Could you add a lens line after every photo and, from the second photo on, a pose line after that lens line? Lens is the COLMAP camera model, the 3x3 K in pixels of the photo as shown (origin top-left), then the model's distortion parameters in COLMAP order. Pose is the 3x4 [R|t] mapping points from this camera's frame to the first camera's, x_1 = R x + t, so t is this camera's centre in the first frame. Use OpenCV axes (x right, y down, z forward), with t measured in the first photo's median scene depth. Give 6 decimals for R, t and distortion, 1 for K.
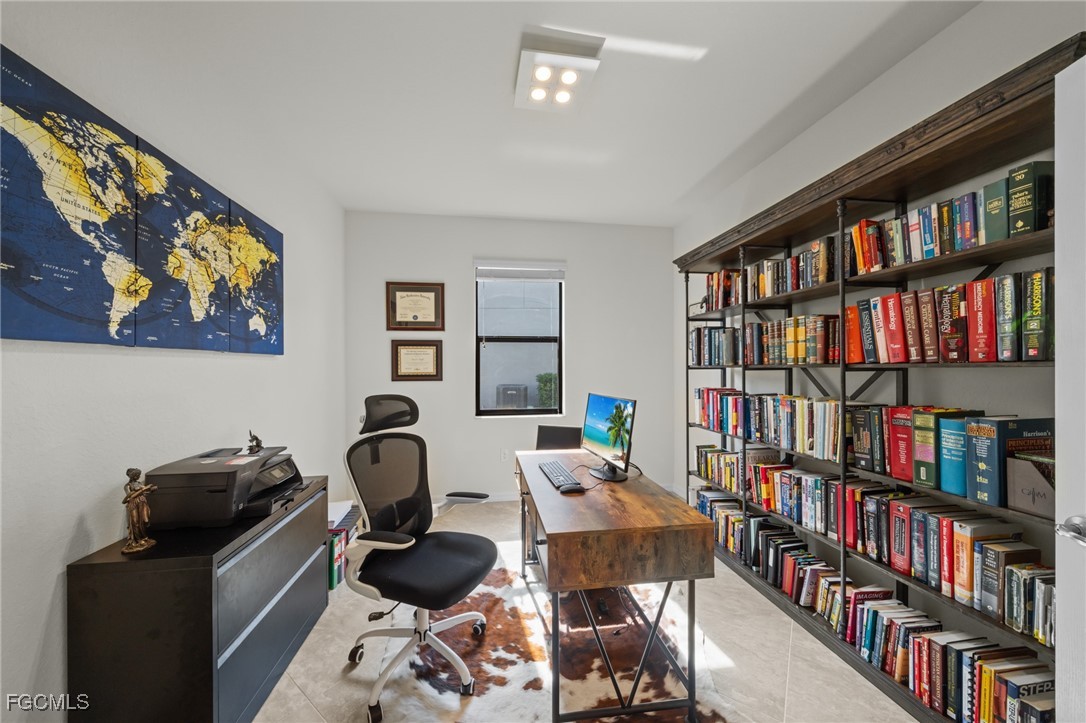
lens RADIAL K [[384.0, 0, 544.2], [0, 384.0, 365.9], [0, 0, 1]] dist [-0.005221, 0.000691]
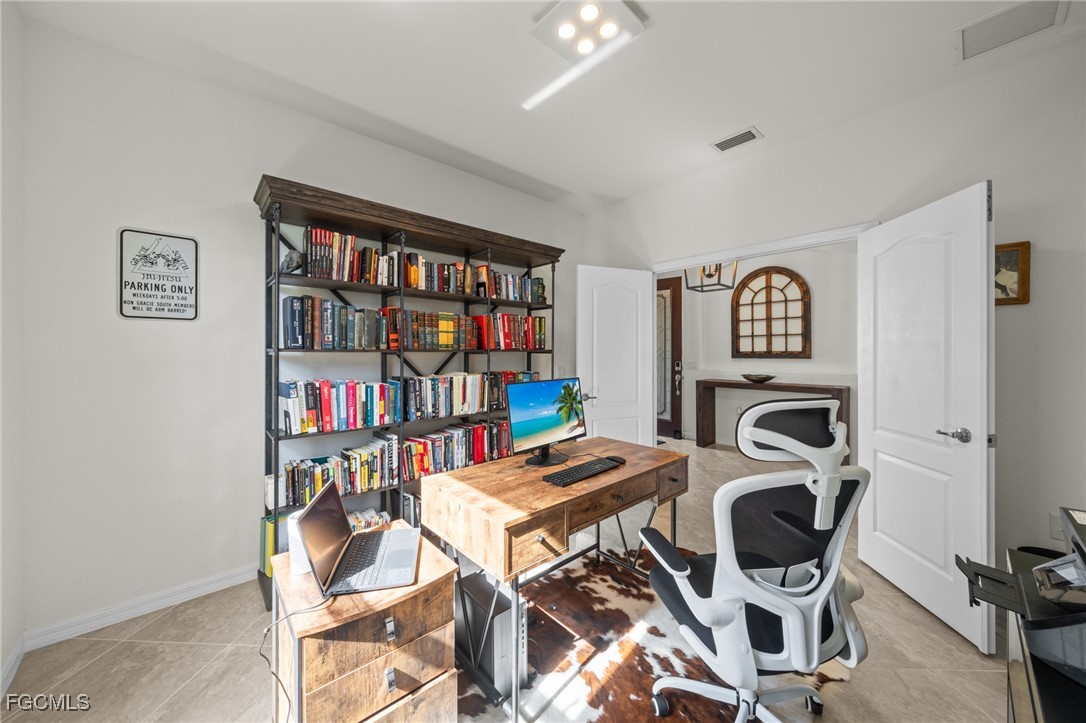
lens RADIAL K [[384.0, 0, 541.2], [0, 384.0, 353.6], [0, 0, 1]] dist [-0.005221, 0.000691]
pose [[-0.553599, 0.006315, 0.832759, -0.695015], [0.004154, 0.999980, -0.004822, 0.020260], [-0.832773, 0.000790, -0.553614, 1.692268]]
